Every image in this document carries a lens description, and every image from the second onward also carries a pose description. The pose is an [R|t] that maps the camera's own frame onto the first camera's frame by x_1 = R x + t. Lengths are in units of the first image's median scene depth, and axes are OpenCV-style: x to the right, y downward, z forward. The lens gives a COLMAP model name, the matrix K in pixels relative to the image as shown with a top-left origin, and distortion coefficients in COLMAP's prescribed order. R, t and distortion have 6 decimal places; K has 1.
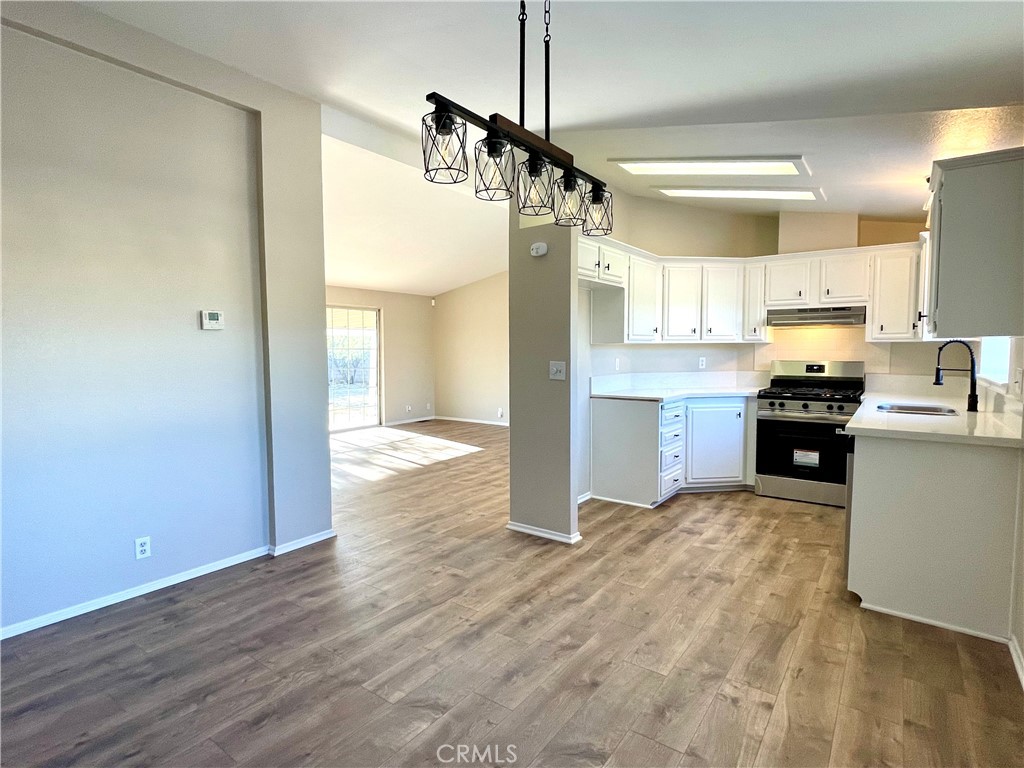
lens RADIAL K [[543.6, 0, 512.9], [0, 543.6, 380.5], [0, 0, 1]] dist [0.000108, -0.000029]
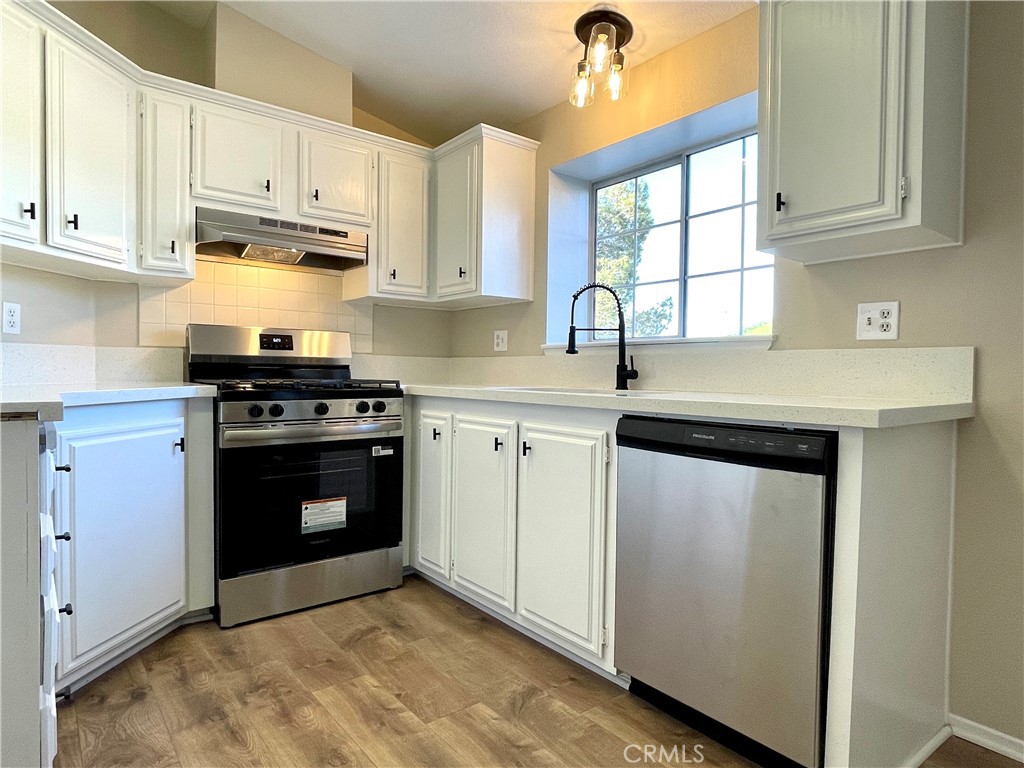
lens RADIAL K [[604.9, 0, 513.3], [0, 604.9, 383.4], [0, 0, 1]] dist [-0.006018, -0.002589]
pose [[0.265232, -0.014553, 0.964075, 0.057097], [0.045821, 0.998947, 0.002473, 0.028943], [-0.963095, 0.043519, 0.265619, 0.661066]]
